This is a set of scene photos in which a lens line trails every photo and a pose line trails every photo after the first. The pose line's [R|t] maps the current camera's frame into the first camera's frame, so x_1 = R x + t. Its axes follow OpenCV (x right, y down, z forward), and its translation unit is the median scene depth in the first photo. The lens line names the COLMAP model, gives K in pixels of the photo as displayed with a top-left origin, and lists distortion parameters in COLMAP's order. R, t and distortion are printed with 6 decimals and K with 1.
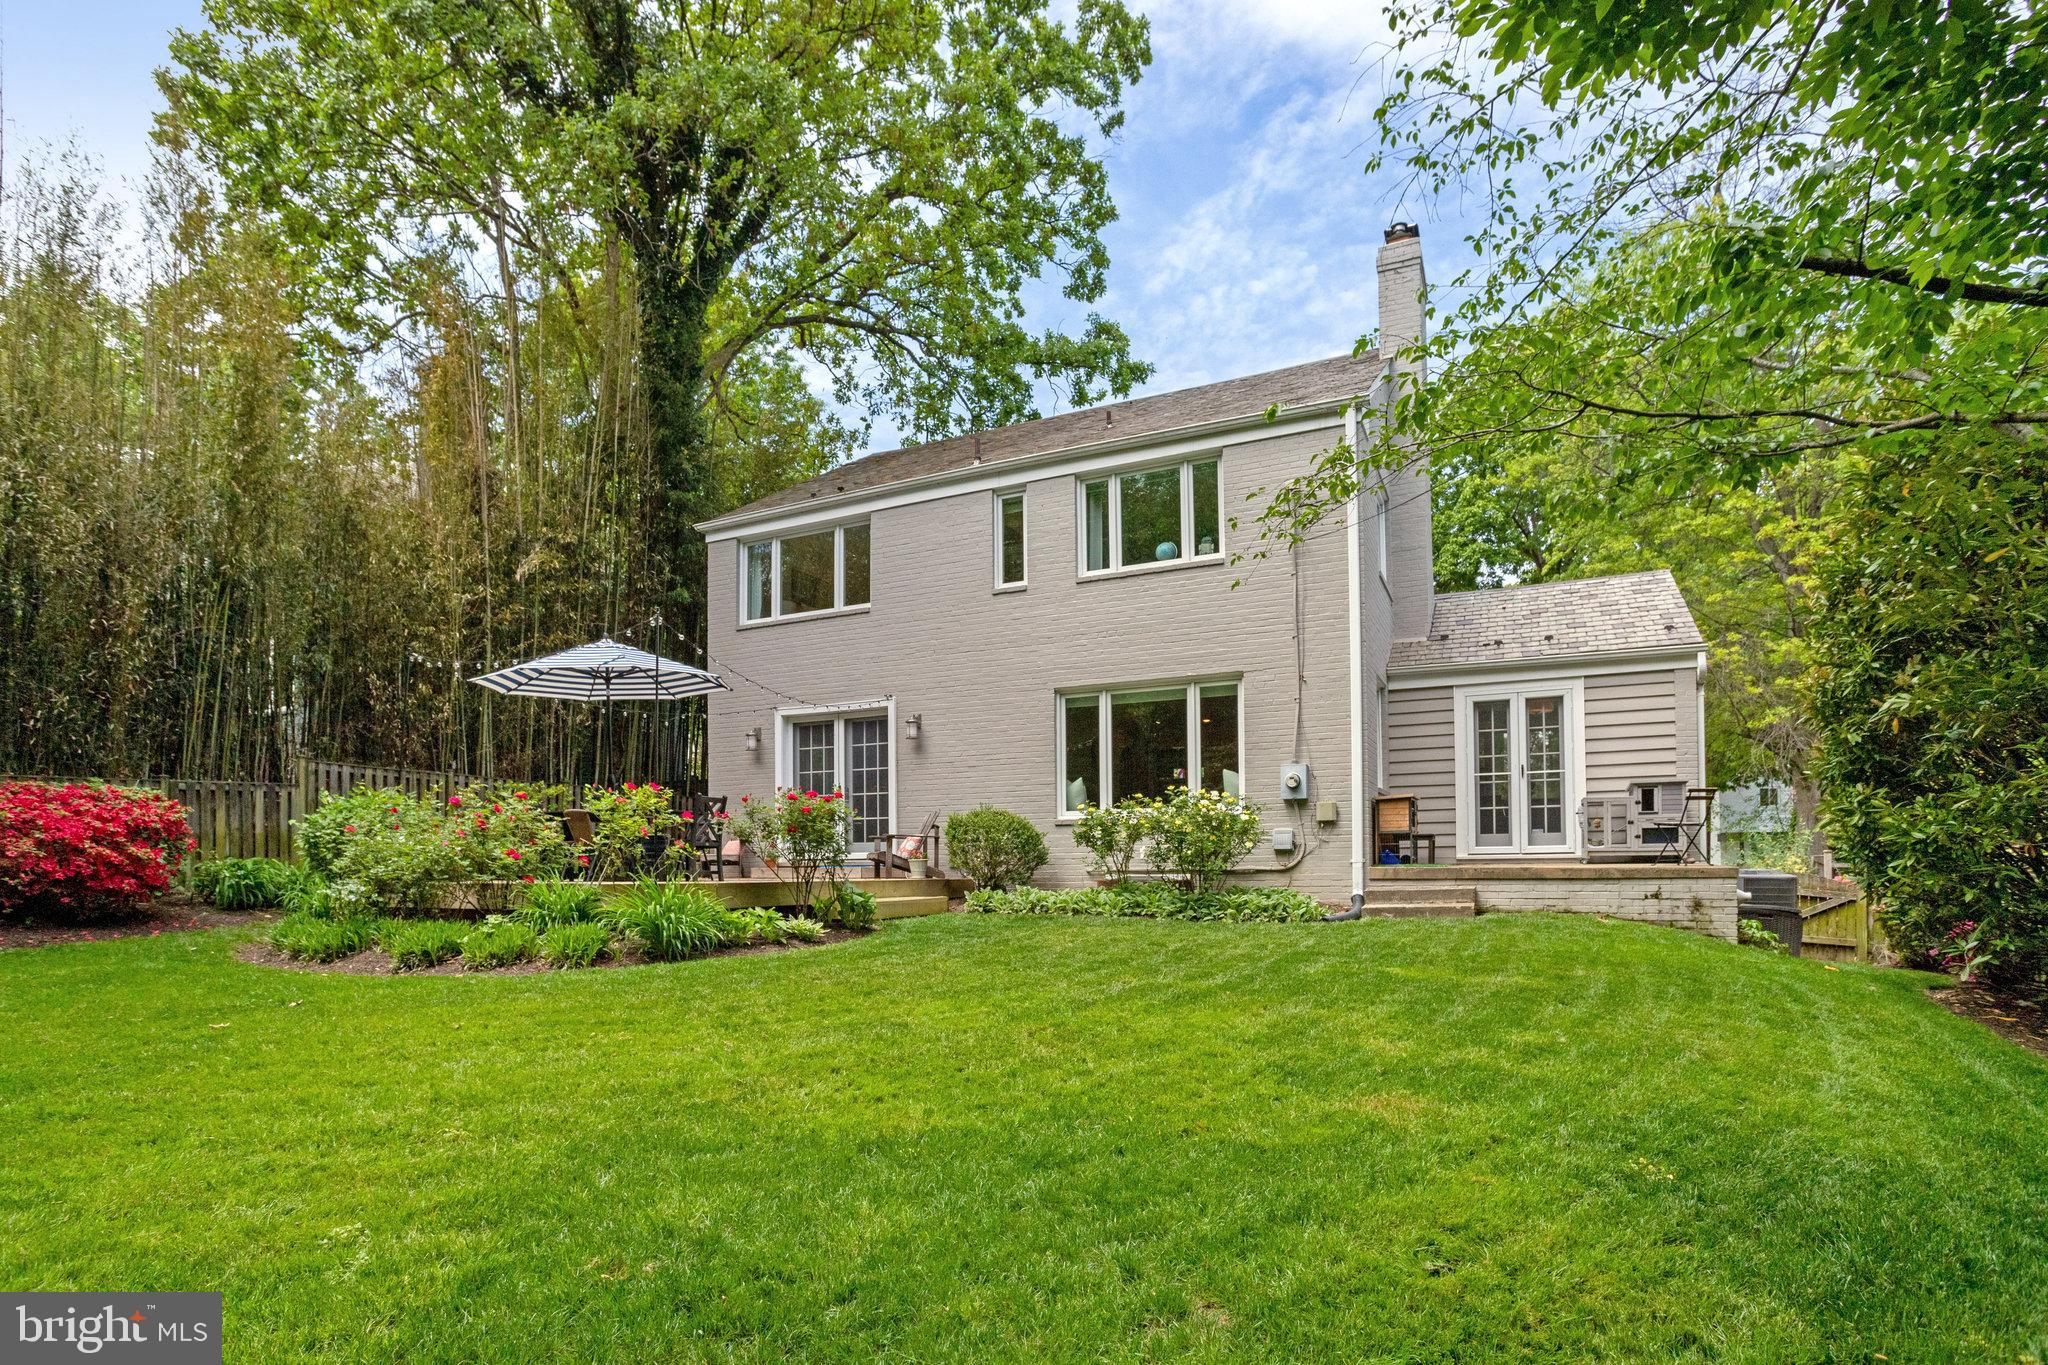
lens RADIAL K [[987.8, 0, 946.1], [0, 987.8, 804.6], [0, 0, 1]] dist [-0.031690, 0.000161]
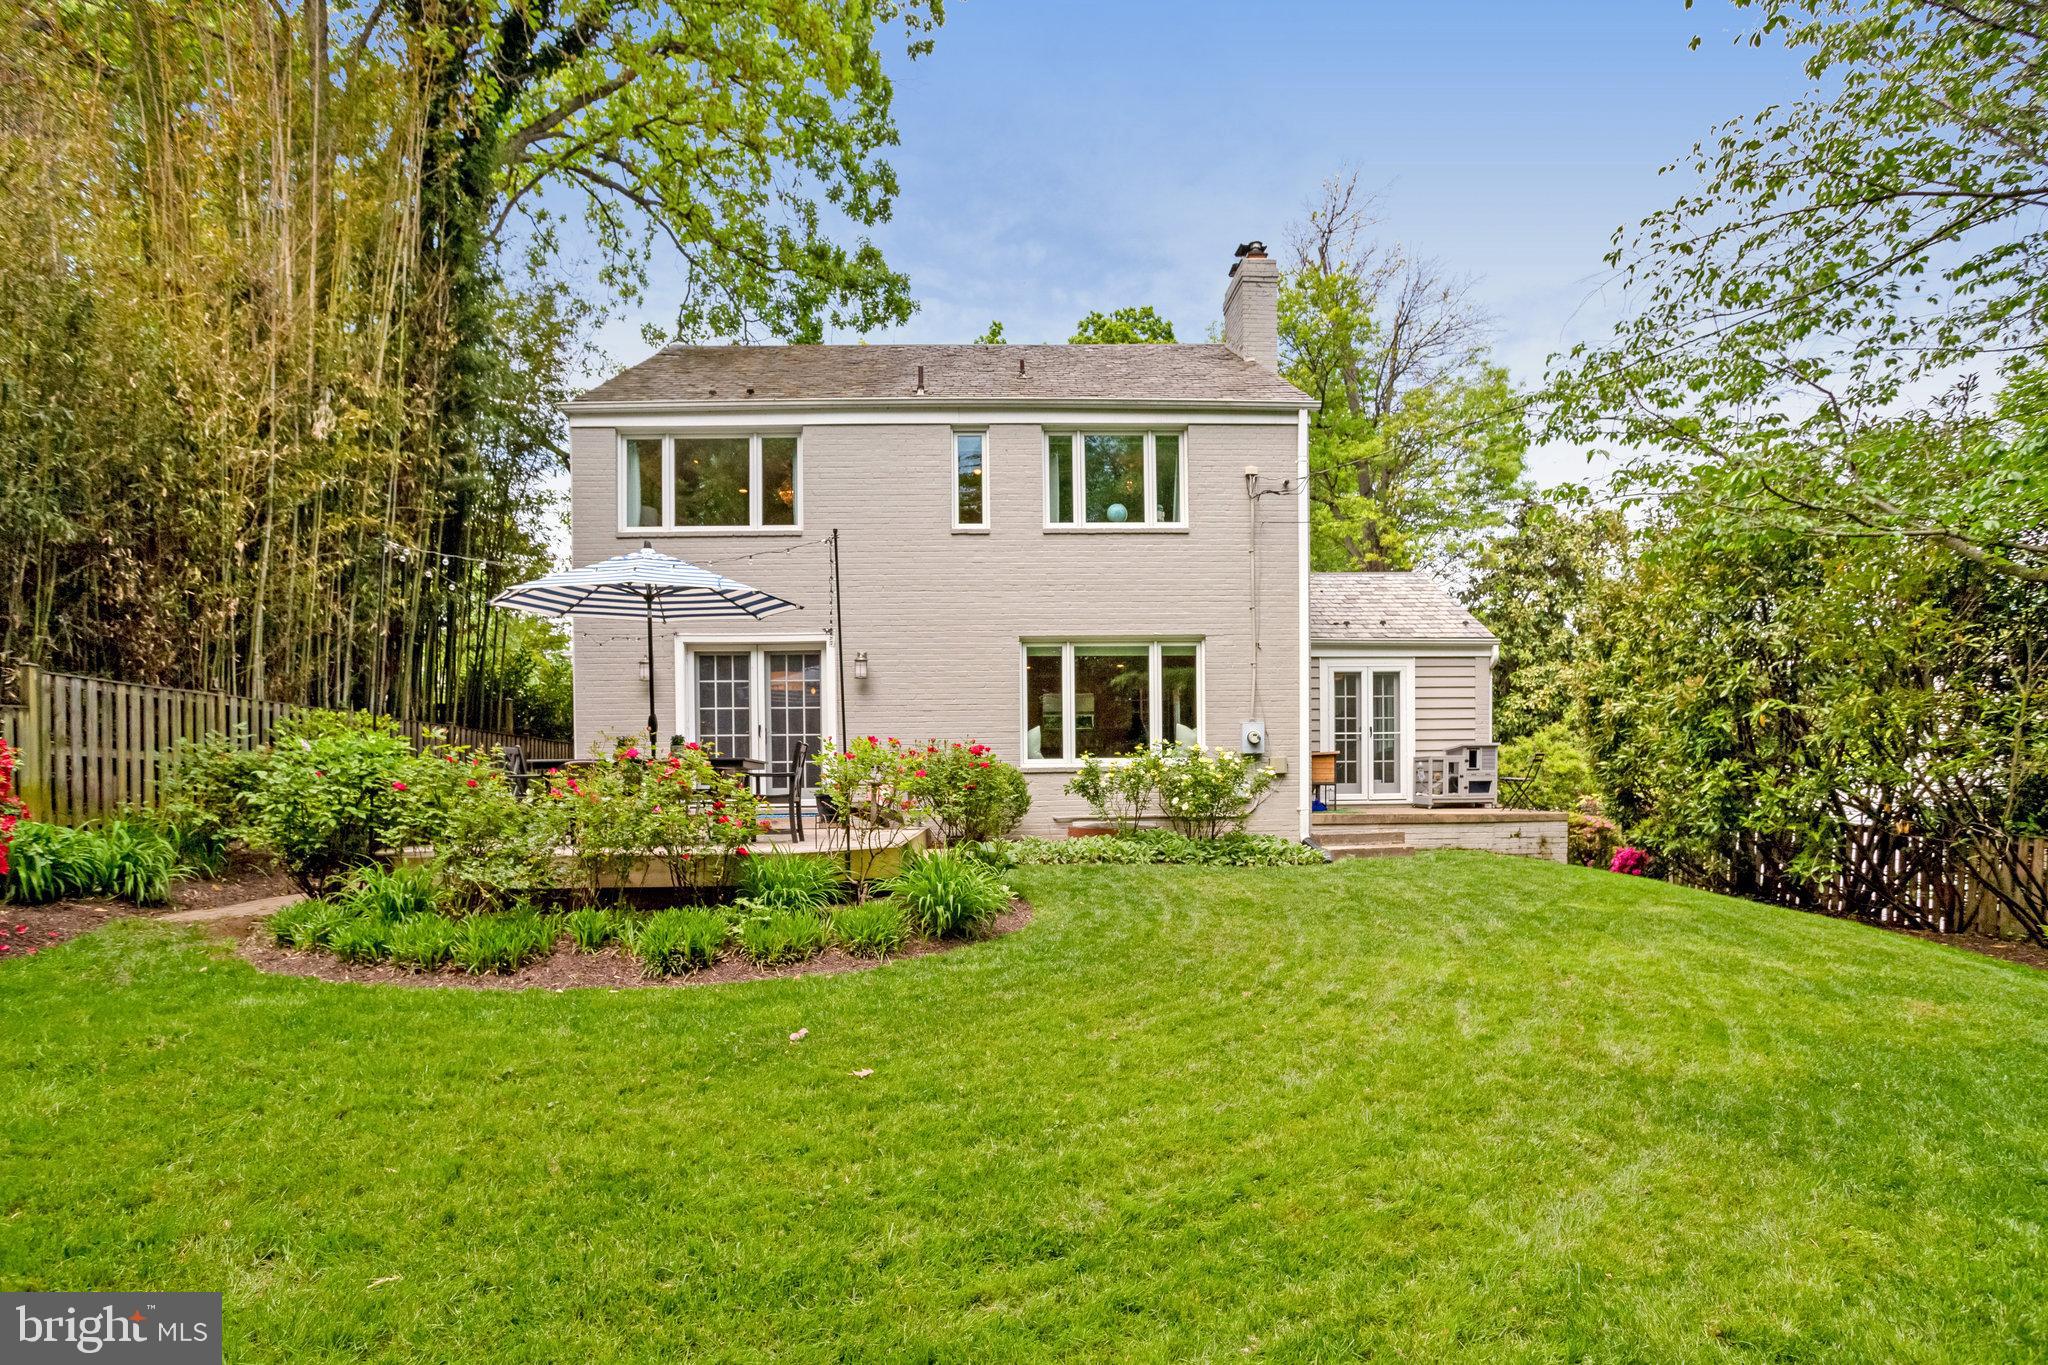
lens RADIAL K [[1022.1, 0, 980.8], [0, 1022.1, 761.7], [0, 0, 1]] dist [-0.055576, 0.034477]
pose [[0.891016, 0.011356, 0.453830, -0.402227], [-0.023562, 0.999497, 0.021250, -0.012516], [-0.453360, -0.029627, 0.890835, 0.095782]]
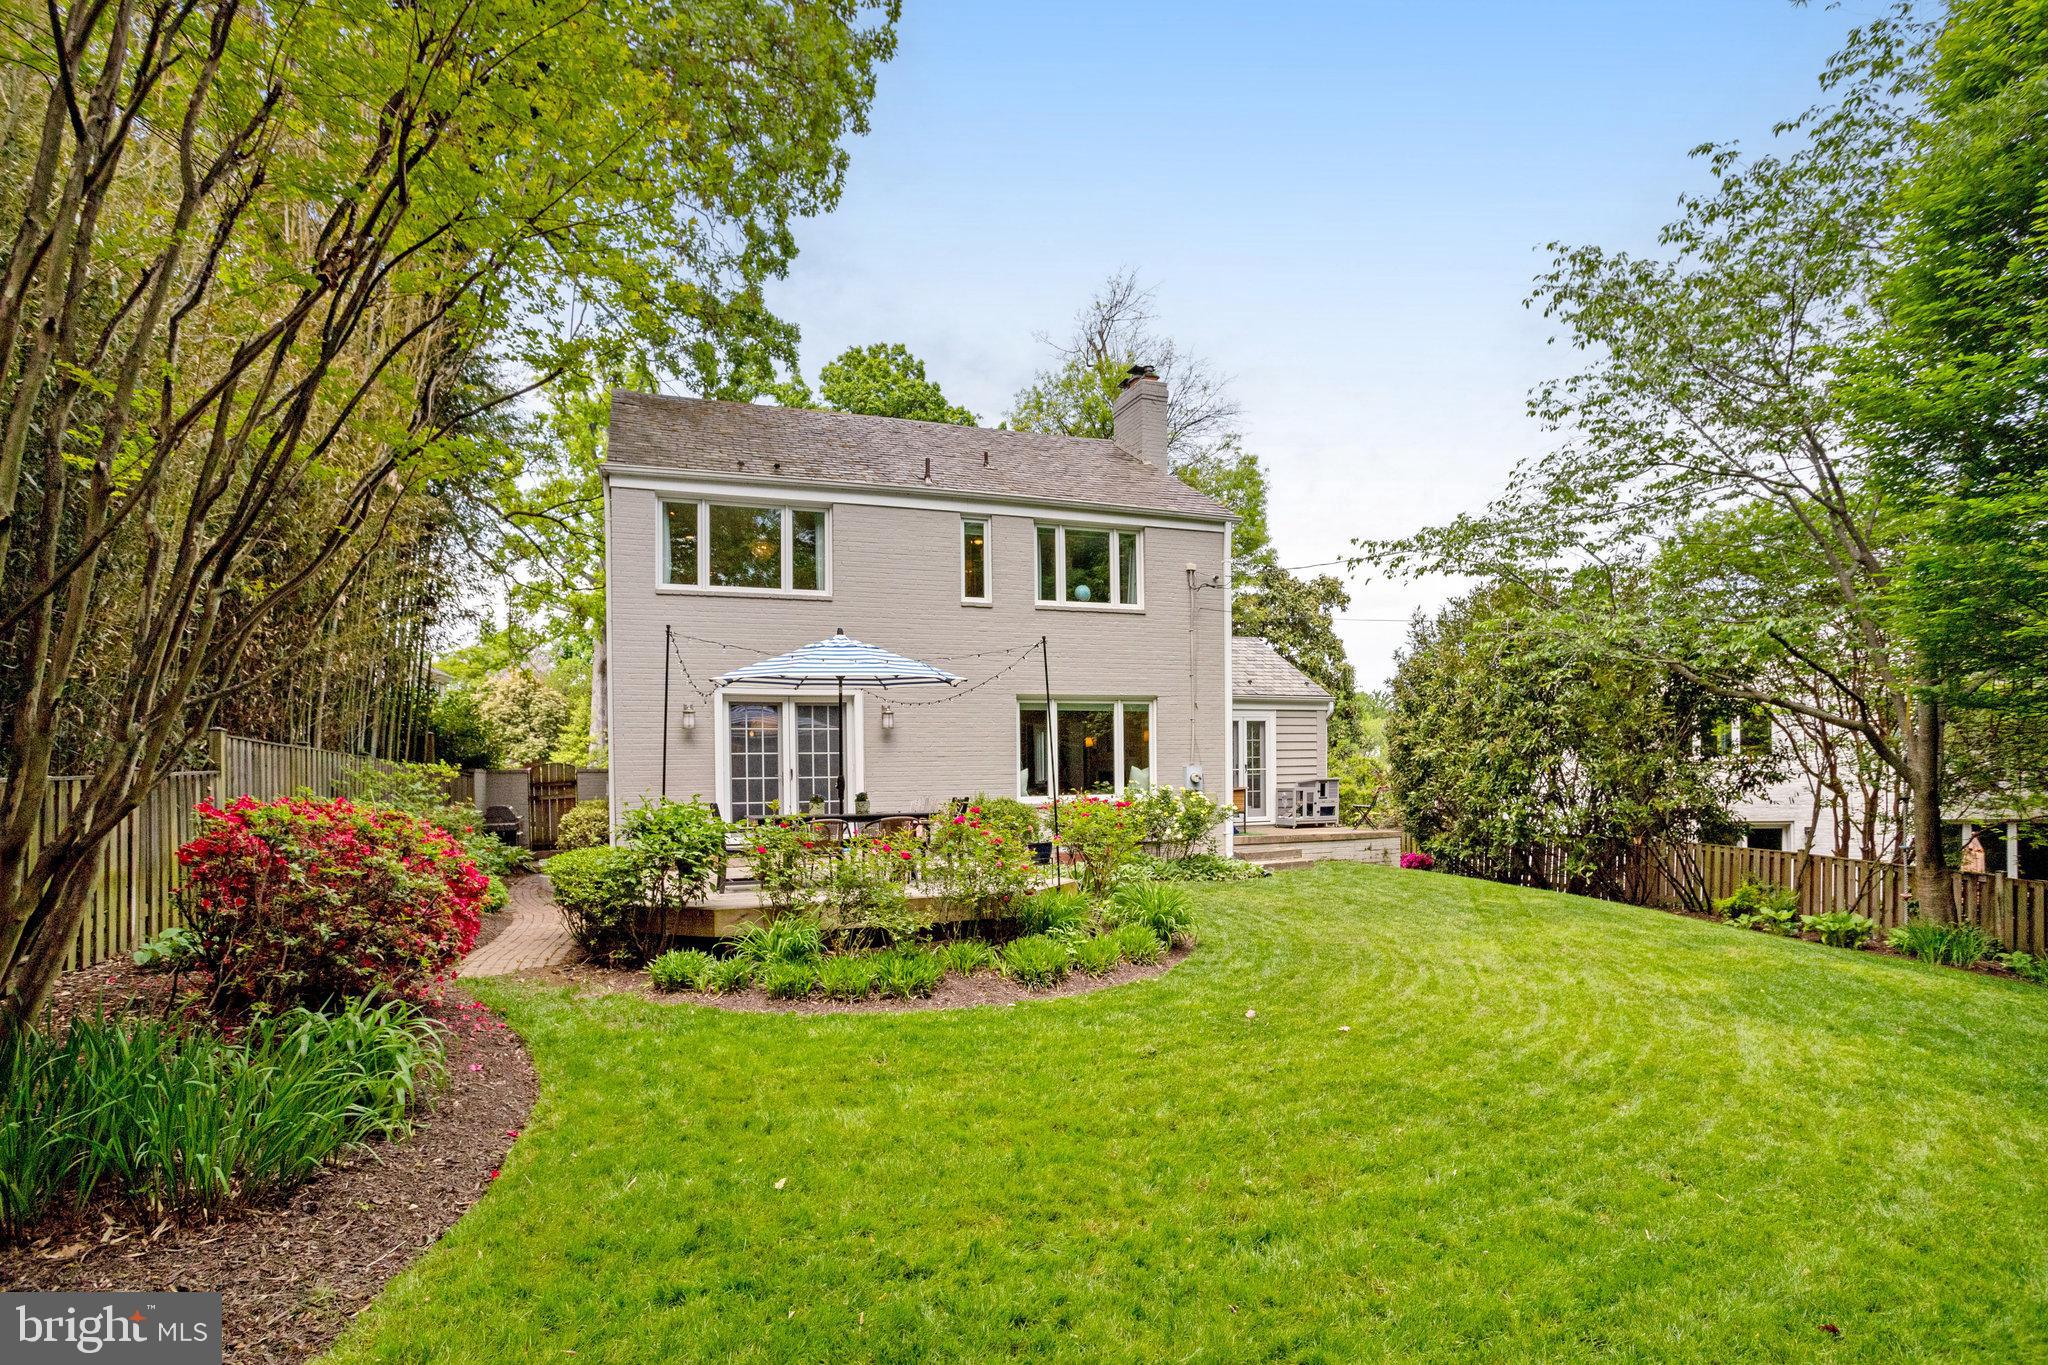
lens RADIAL K [[1022.1, 0, 980.8], [0, 1022.1, 761.7], [0, 0, 1]] dist [-0.055576, 0.034477]
pose [[0.703134, 0.010090, 0.710986, -0.818092], [-0.023586, 0.999680, 0.009139, -0.048072], [-0.710666, -0.023195, 0.703147, 0.164172]]
